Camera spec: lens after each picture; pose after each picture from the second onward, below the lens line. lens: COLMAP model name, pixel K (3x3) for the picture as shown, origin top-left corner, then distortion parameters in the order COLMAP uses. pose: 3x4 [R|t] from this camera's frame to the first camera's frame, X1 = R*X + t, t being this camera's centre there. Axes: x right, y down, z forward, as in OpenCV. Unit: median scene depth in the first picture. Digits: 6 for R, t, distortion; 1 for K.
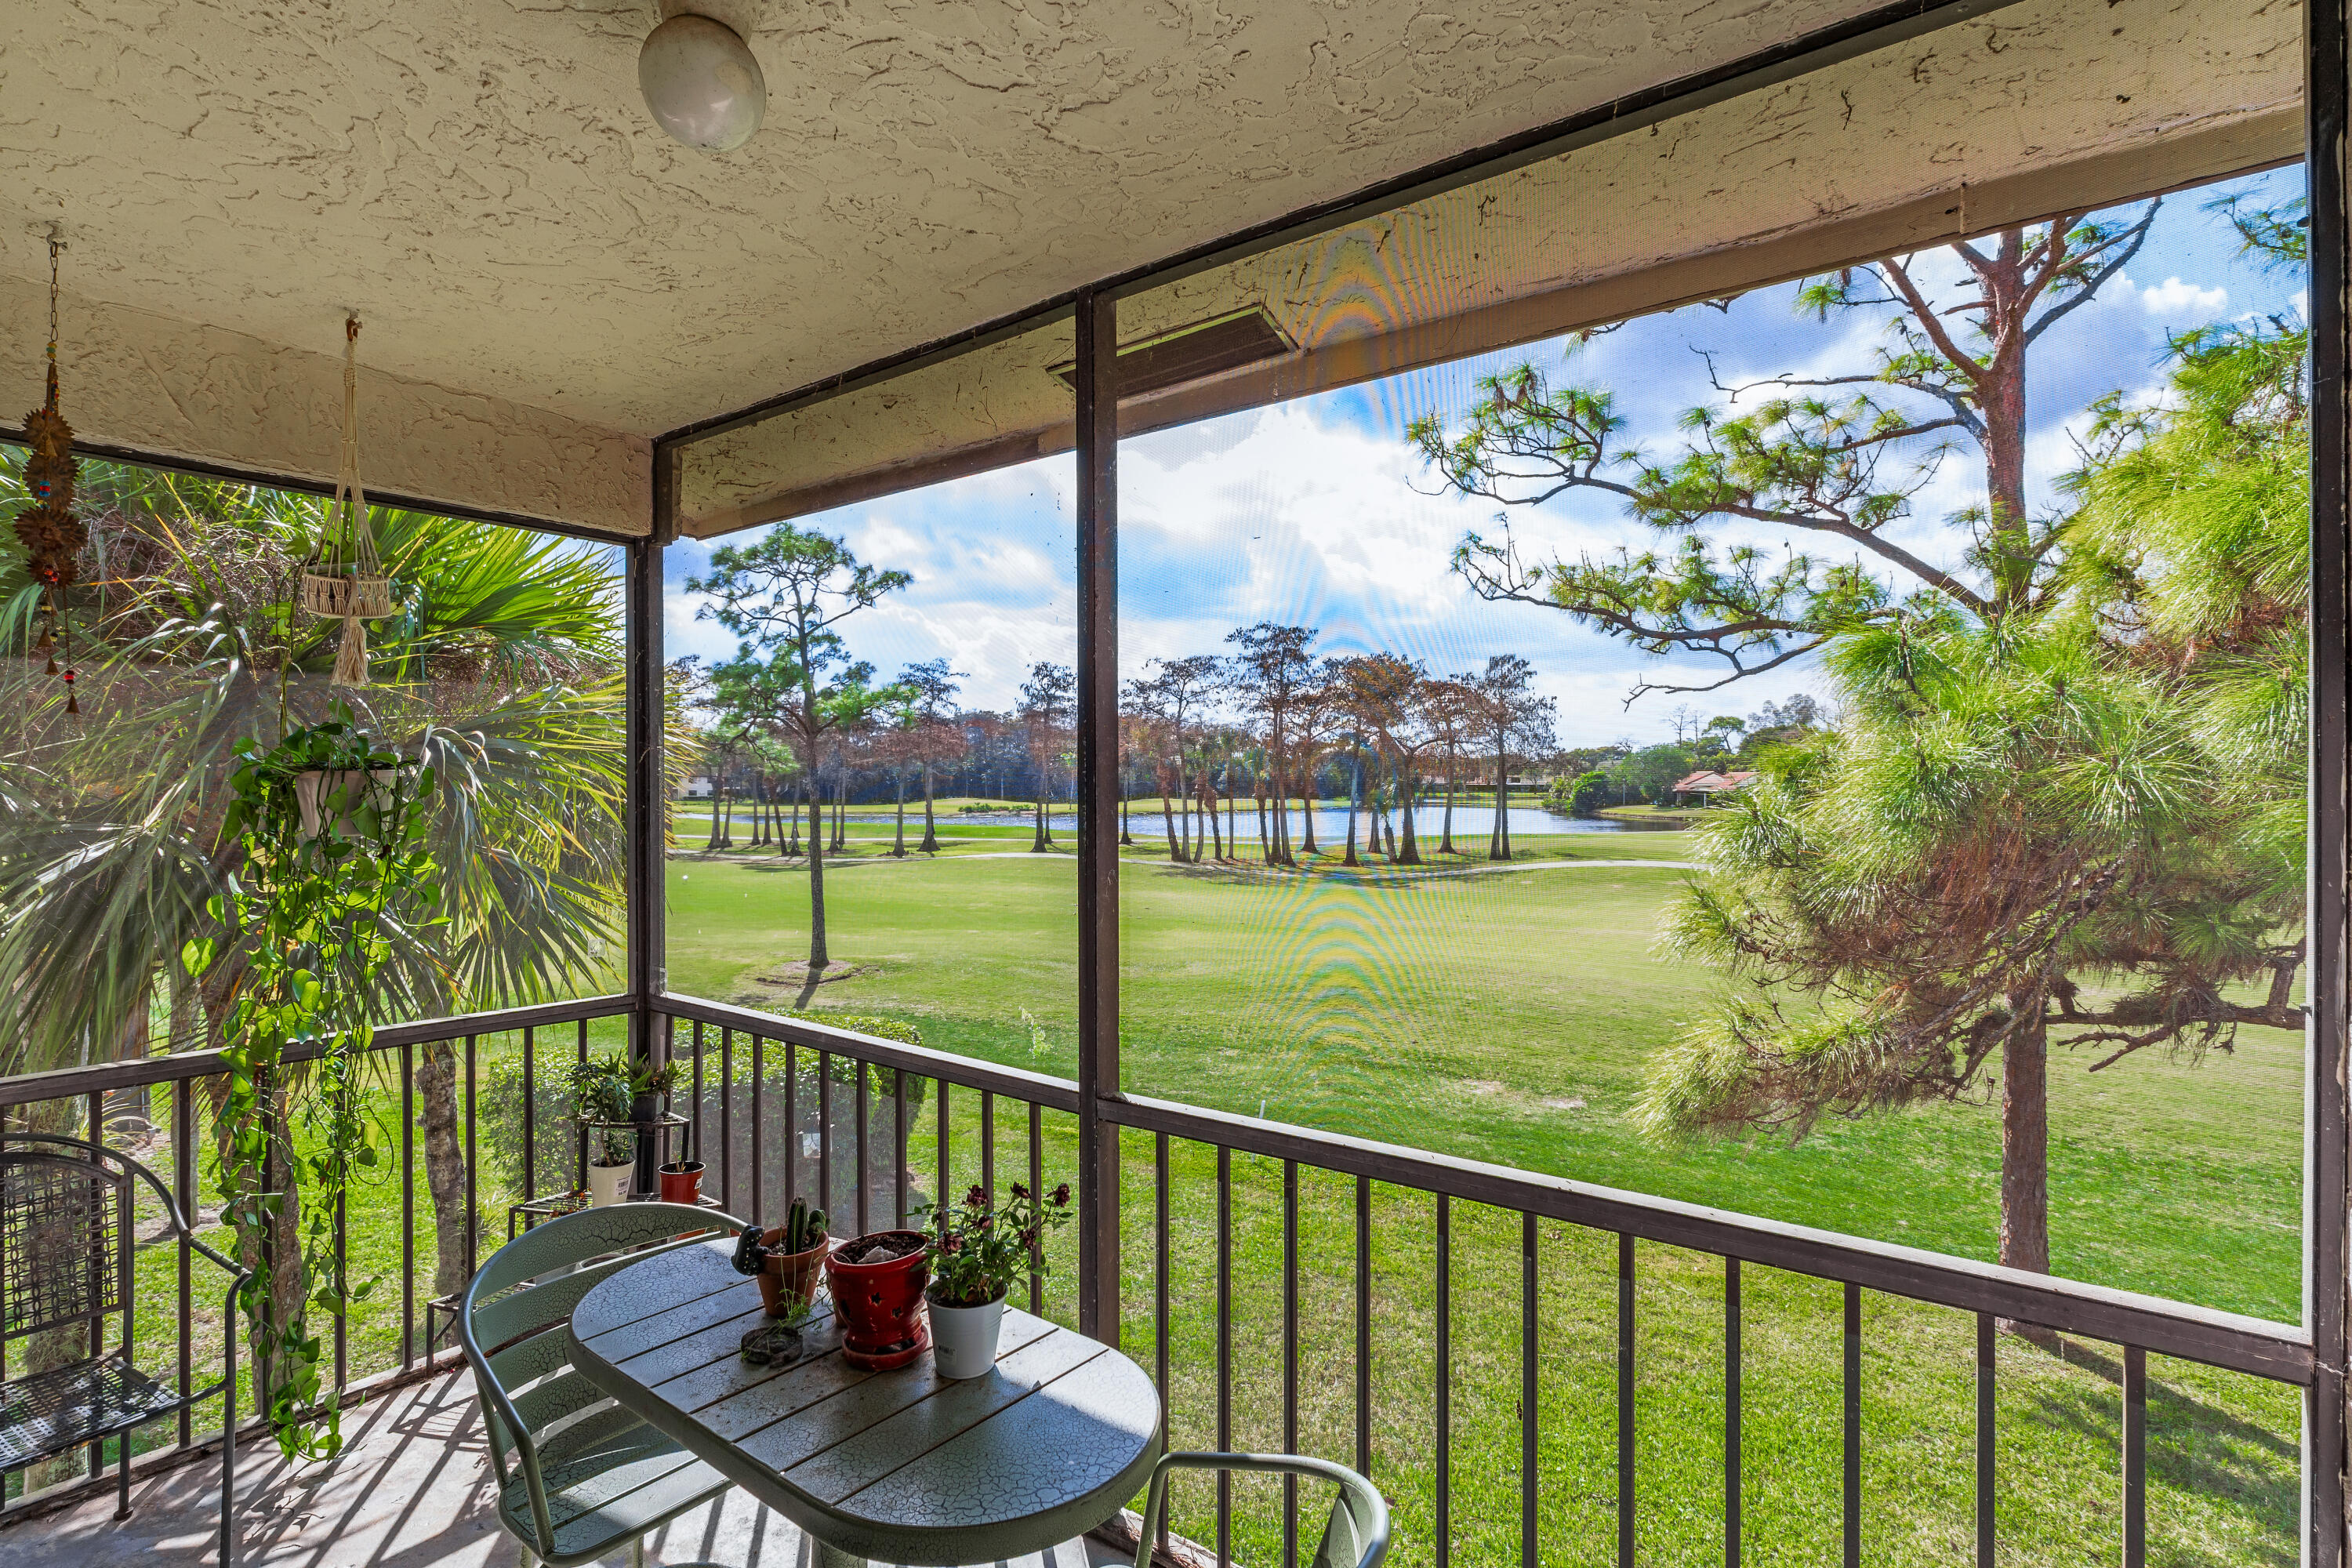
lens RADIAL K [[1143.0, 0, 1168.1], [0, 1143.0, 783.7], [0, 0, 1]] dist [0.005630, -0.001743]
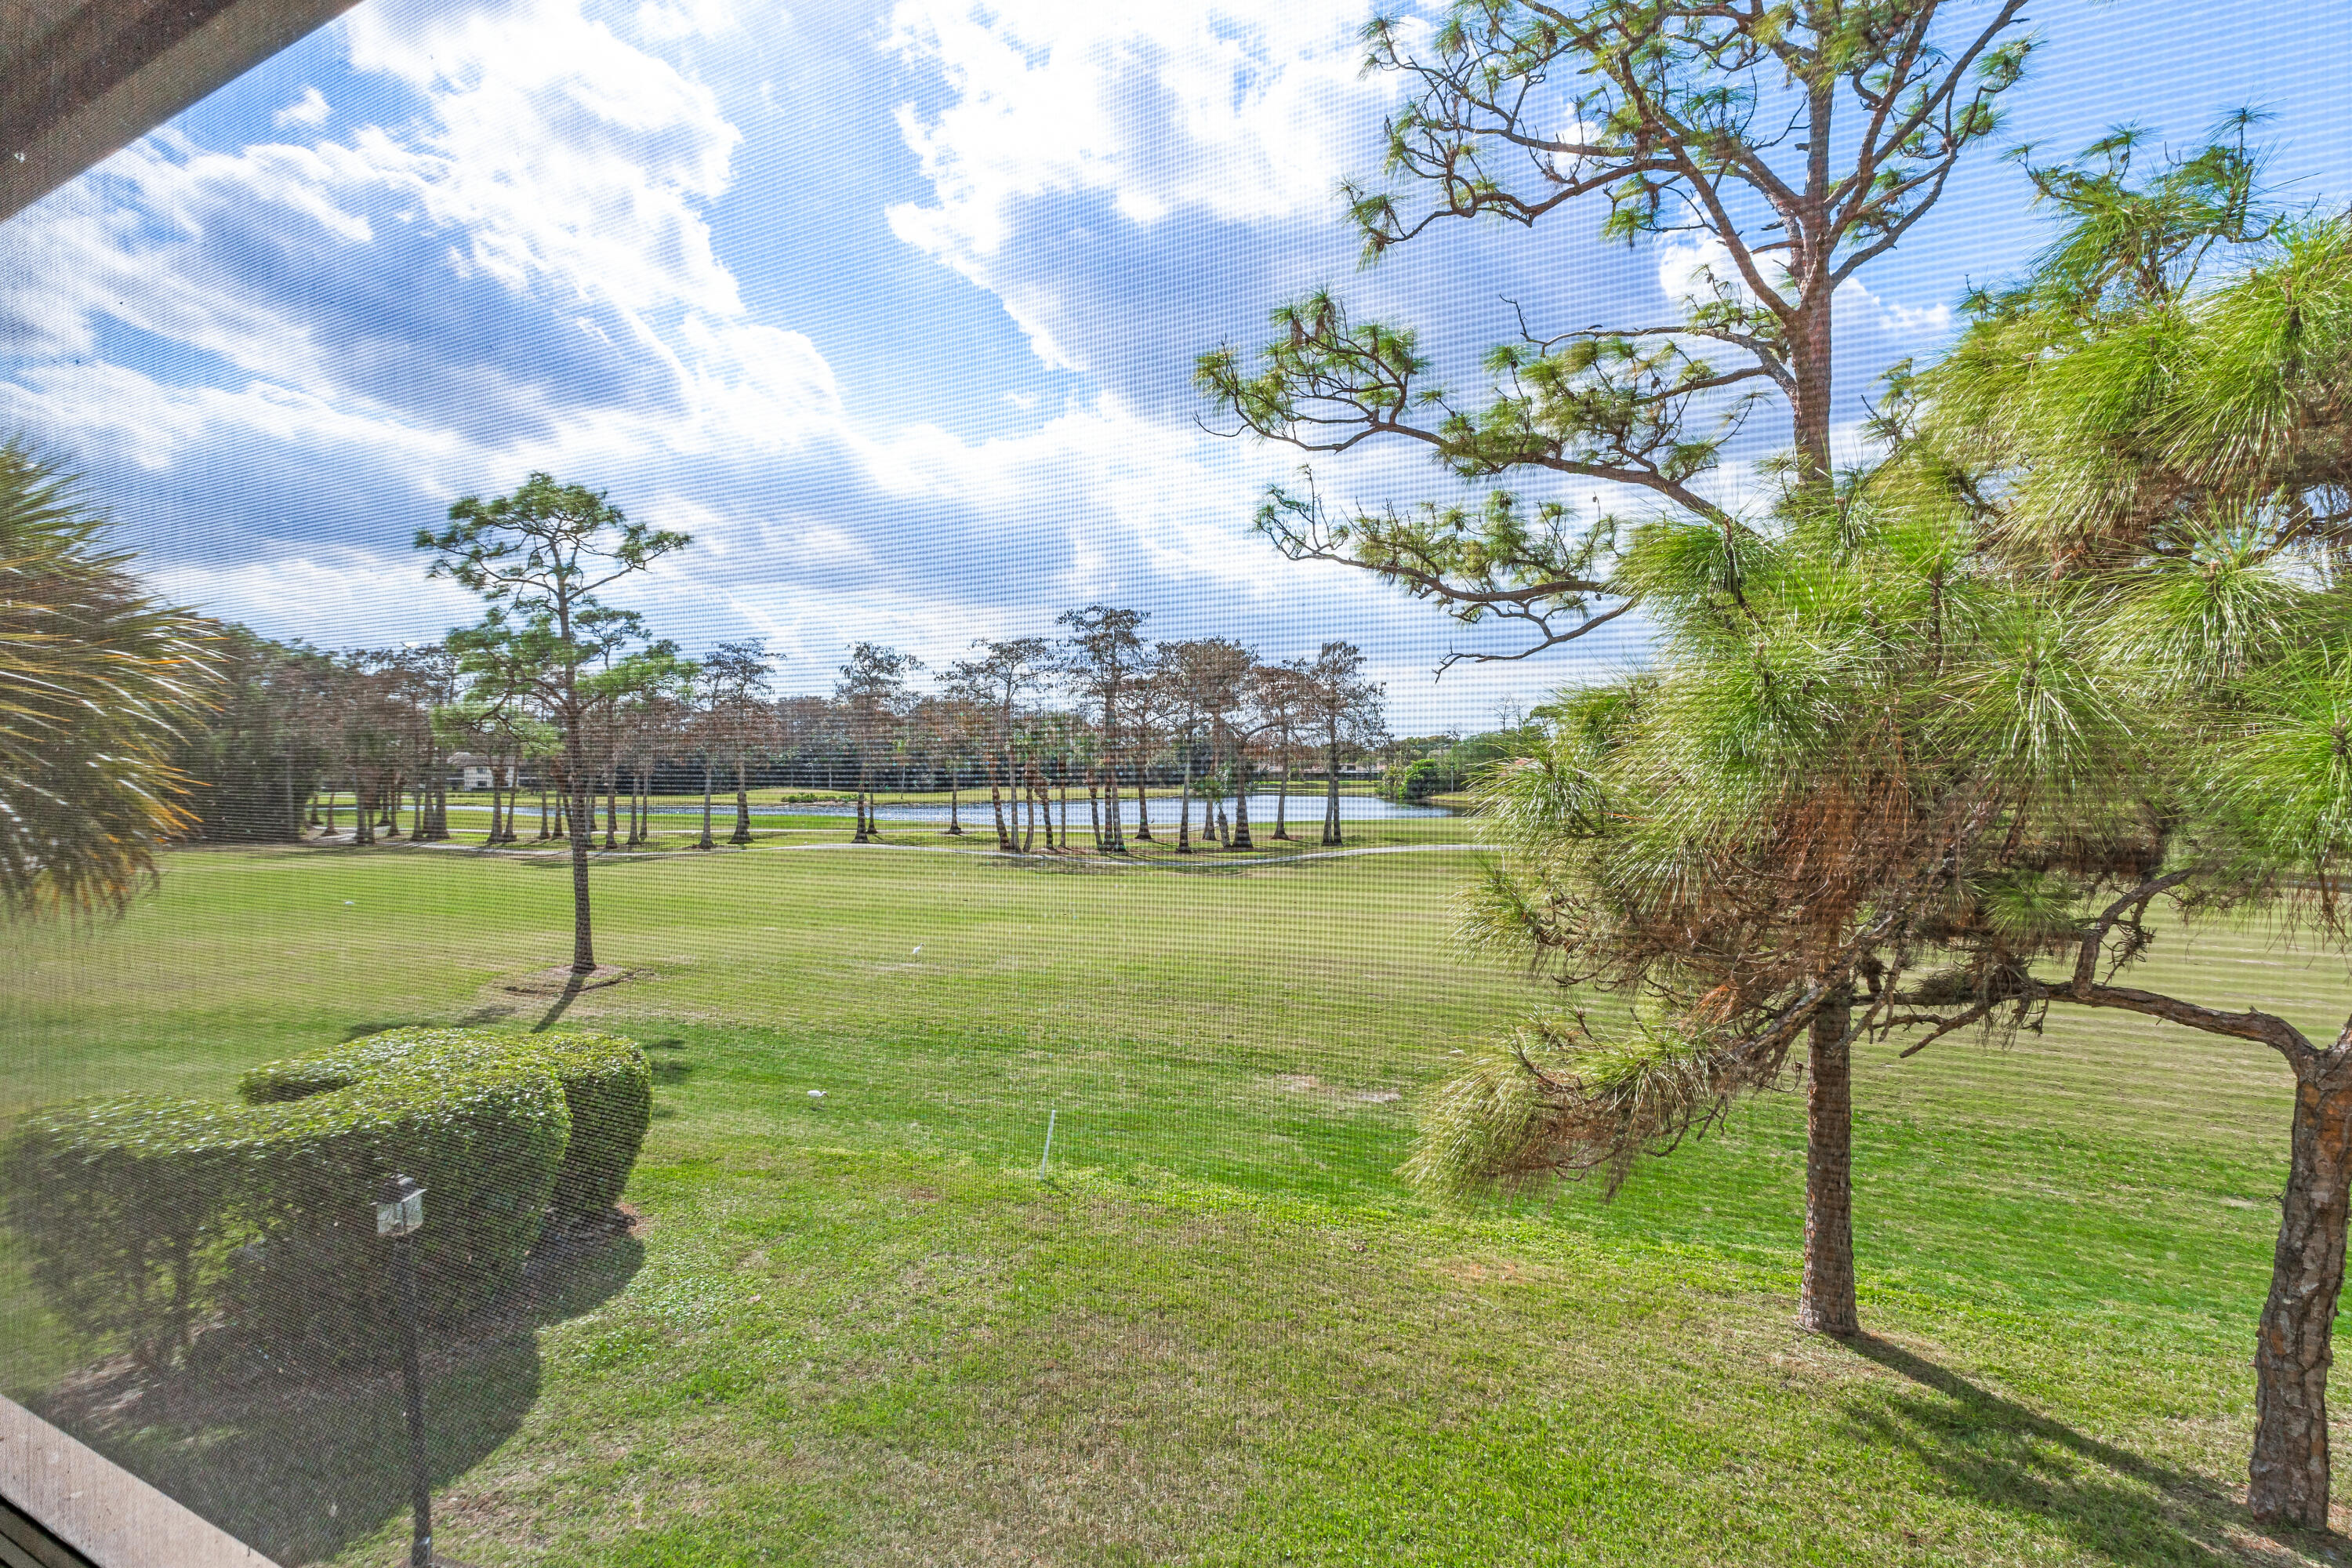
lens RADIAL K [[1143.0, 0, 1176.0], [0, 1143.0, 781.3], [0, 0, 1]] dist [0.005630, -0.001743]
pose [[0.990159, -0.003447, 0.139903, 0.065682], [0.002569, 0.999976, 0.006450, 0.013996], [-0.139922, -0.006027, 0.990144, 0.113995]]
